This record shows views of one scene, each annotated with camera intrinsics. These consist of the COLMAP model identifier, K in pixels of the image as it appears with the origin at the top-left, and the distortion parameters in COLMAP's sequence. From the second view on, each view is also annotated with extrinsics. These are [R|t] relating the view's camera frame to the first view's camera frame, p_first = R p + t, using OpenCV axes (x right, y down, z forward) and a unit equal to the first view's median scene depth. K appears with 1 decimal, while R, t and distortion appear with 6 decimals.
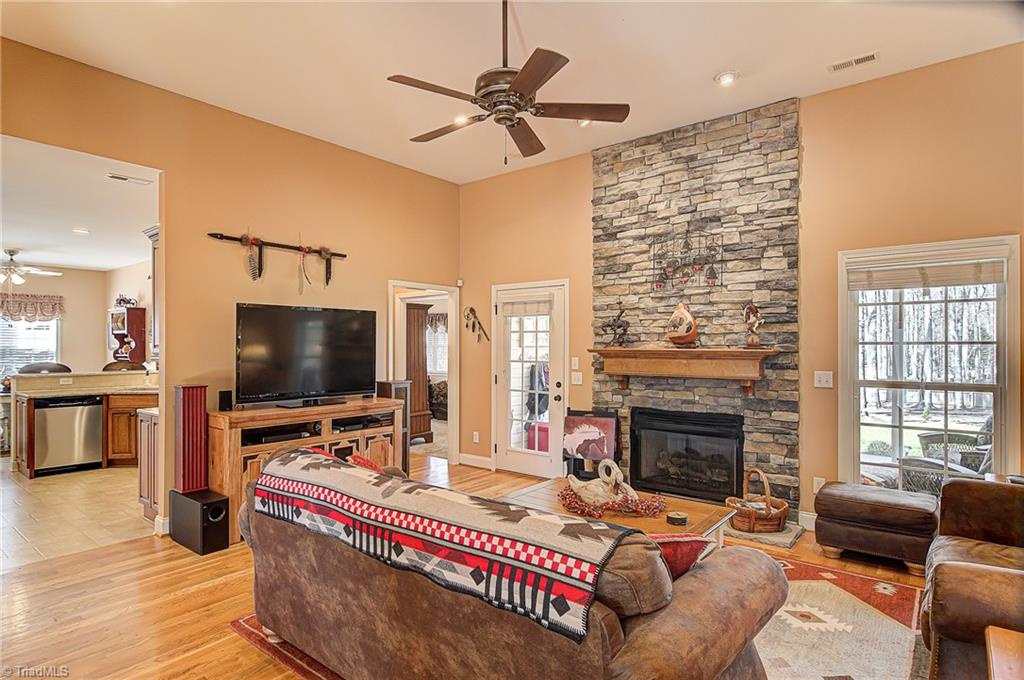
lens RADIAL K [[553.5, 0, 511.4], [0, 553.5, 343.5], [0, 0, 1]] dist [0.007597, -0.007843]
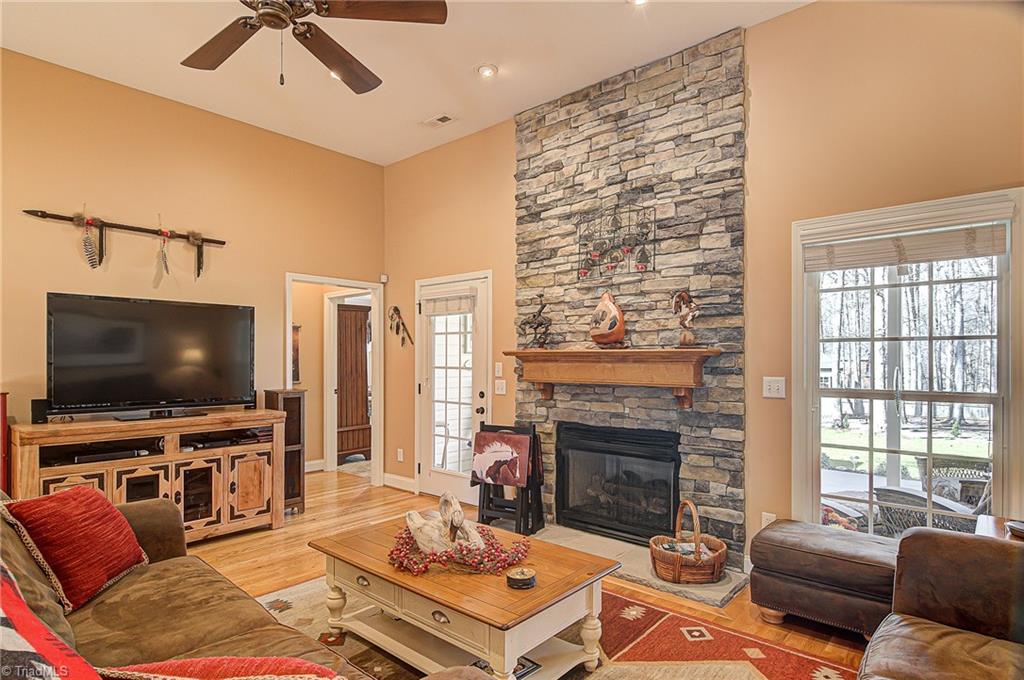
lens RADIAL K [[553.5, 0, 514.4], [0, 553.5, 357.4], [0, 0, 1]] dist [0.007597, -0.007843]
pose [[0.999129, 0.000093, -0.041733, 0.205026], [-0.000042, 0.999999, 0.001217, 0.019443], [0.041733, -0.001214, 0.999128, 0.183731]]
